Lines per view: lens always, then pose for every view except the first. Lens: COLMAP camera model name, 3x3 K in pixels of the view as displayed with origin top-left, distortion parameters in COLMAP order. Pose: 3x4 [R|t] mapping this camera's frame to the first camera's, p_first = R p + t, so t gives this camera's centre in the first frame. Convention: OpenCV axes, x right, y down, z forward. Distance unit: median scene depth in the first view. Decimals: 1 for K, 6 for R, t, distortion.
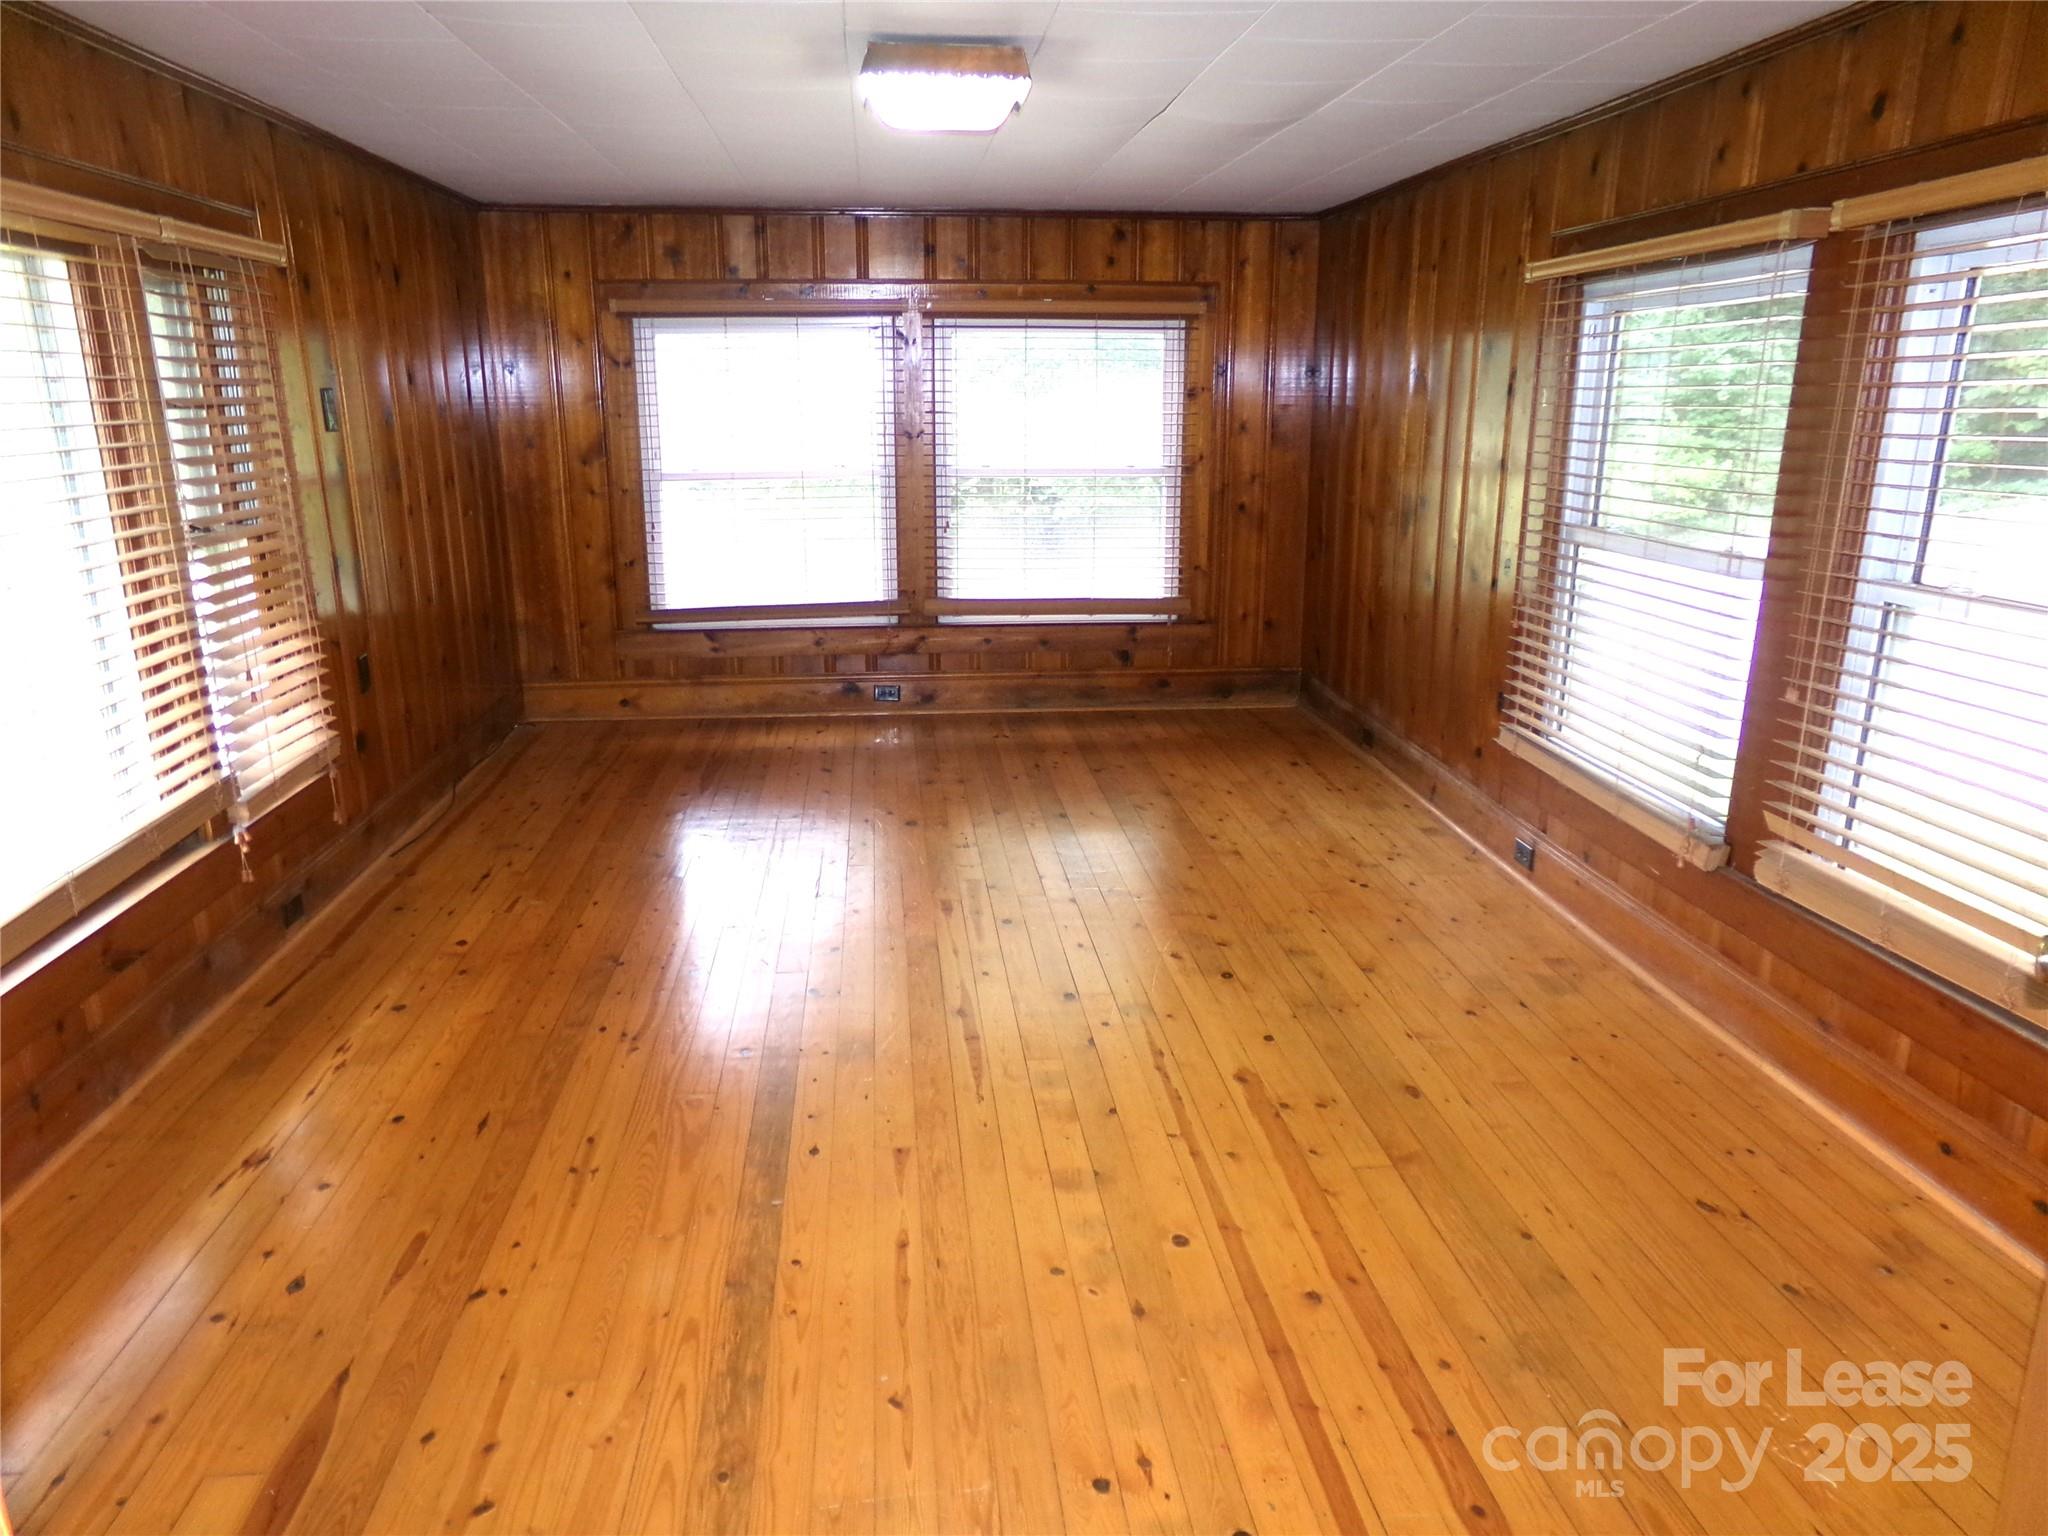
lens RADIAL K [[1396.2, 0, 1024.0], [0, 1396.2, 768.0], [0, 0, 1]] dist [-0.000248, 0.001103]
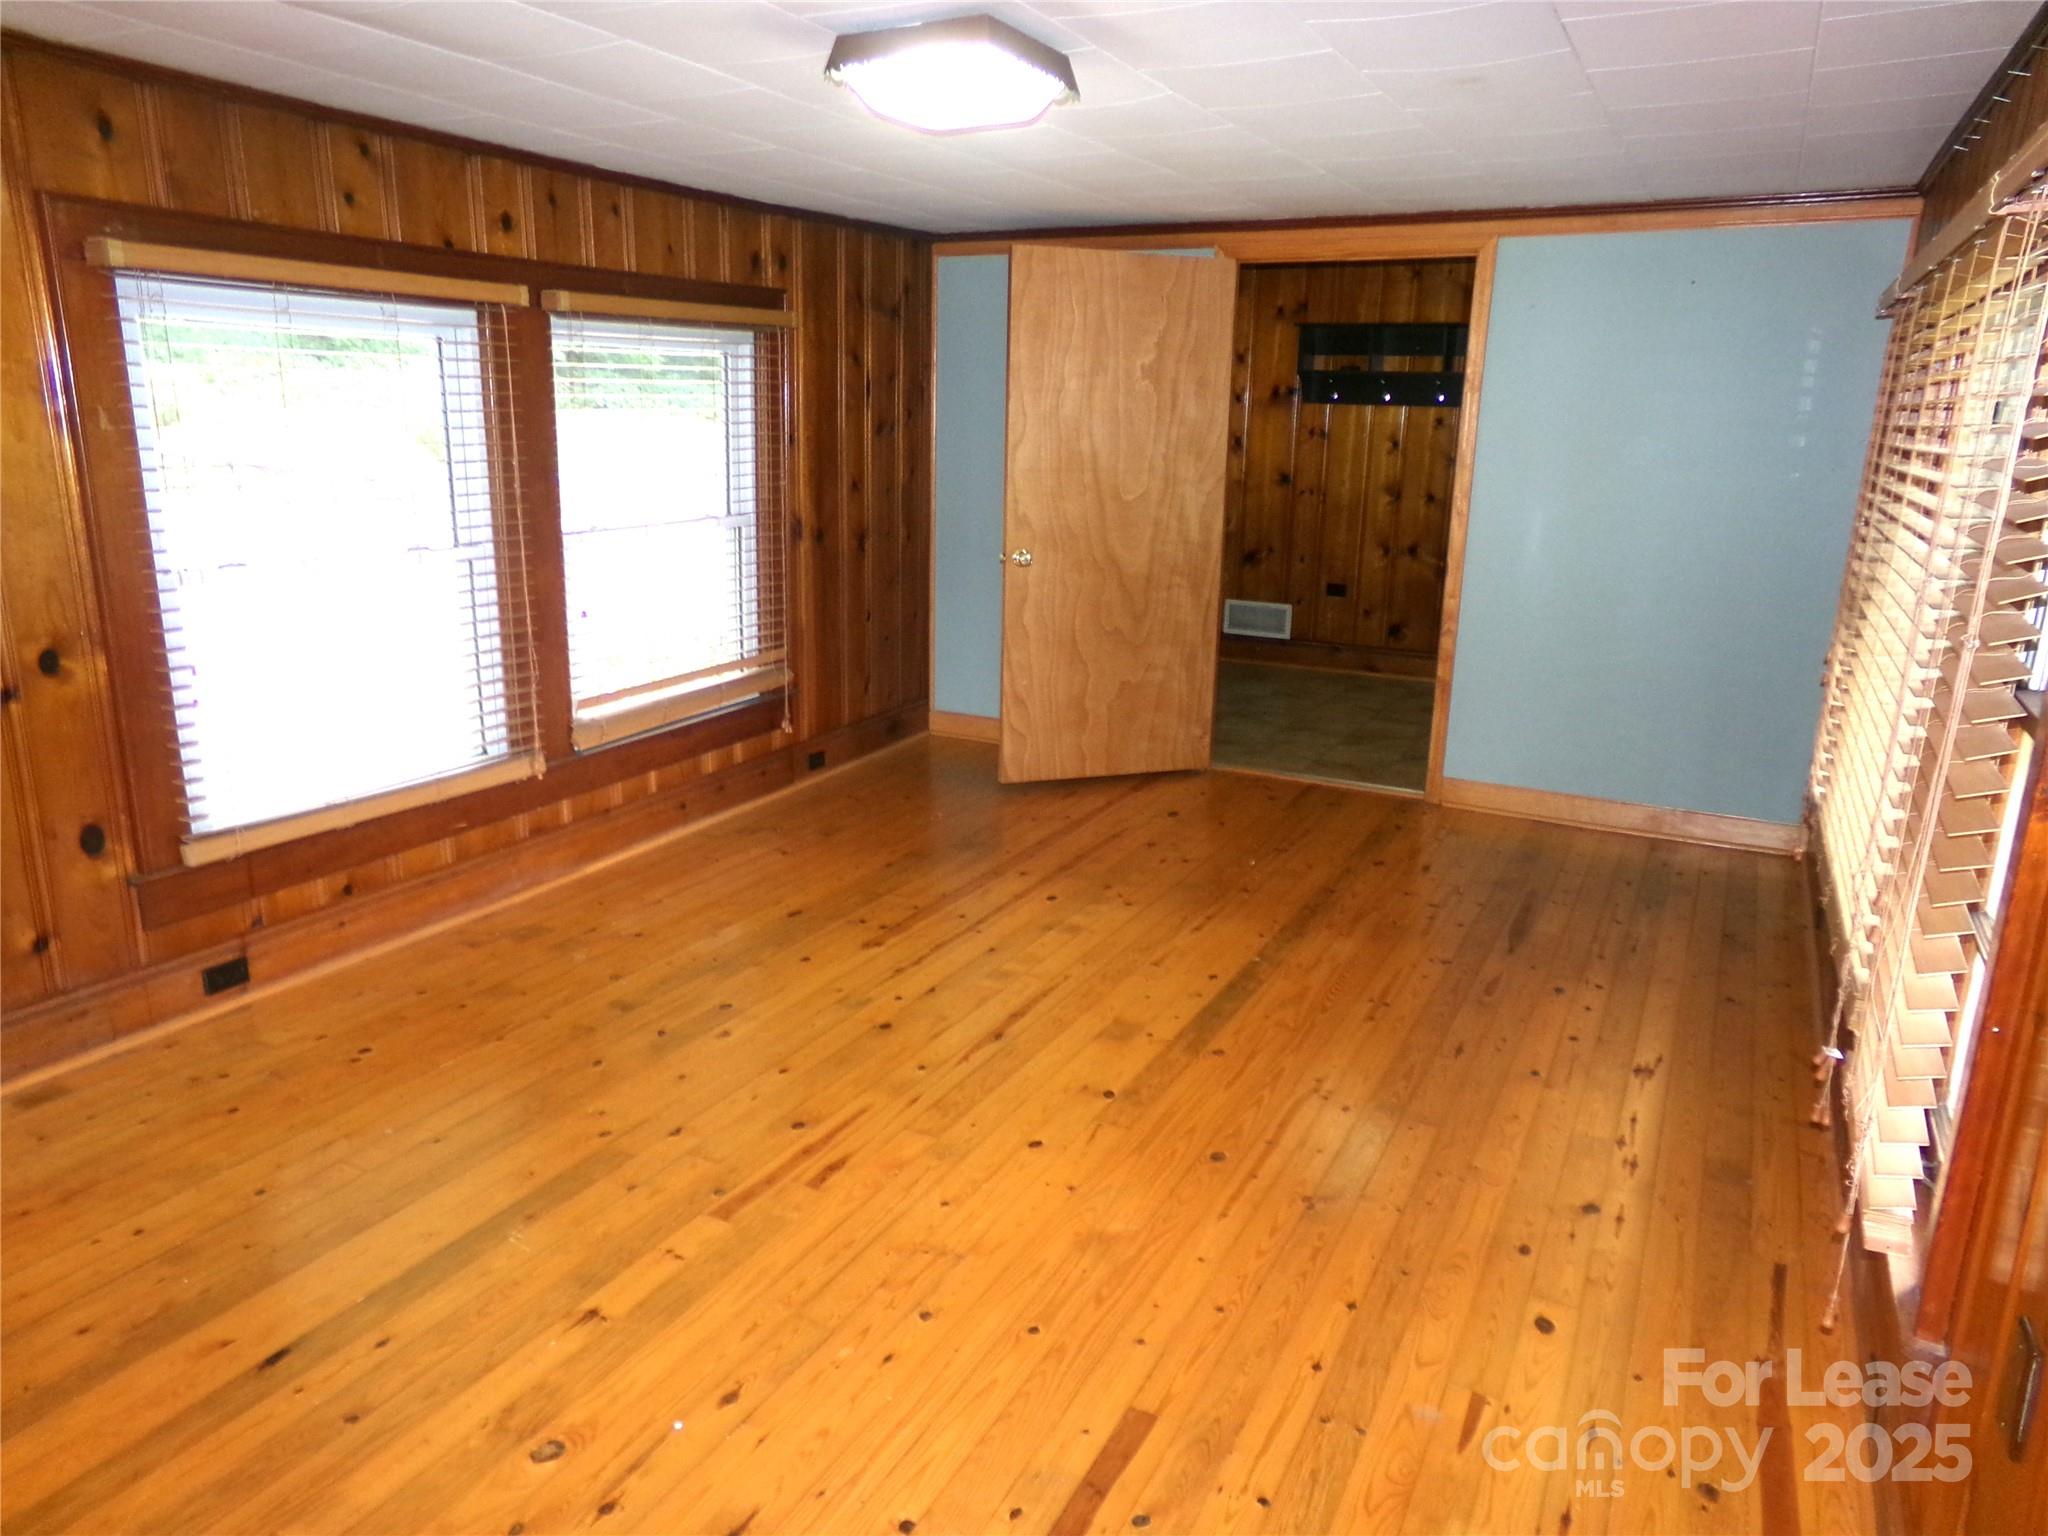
lens RADIAL K [[1372.2, 0, 1024.0], [0, 1372.2, 768.0], [0, 0, 1]] dist [-0.071662, 0.000037]
pose [[-0.837483, -0.146330, 0.526507, -0.617584], [0.132785, 0.880112, 0.455820, -0.493408], [-0.530085, 0.451654, -0.717648, 1.820322]]
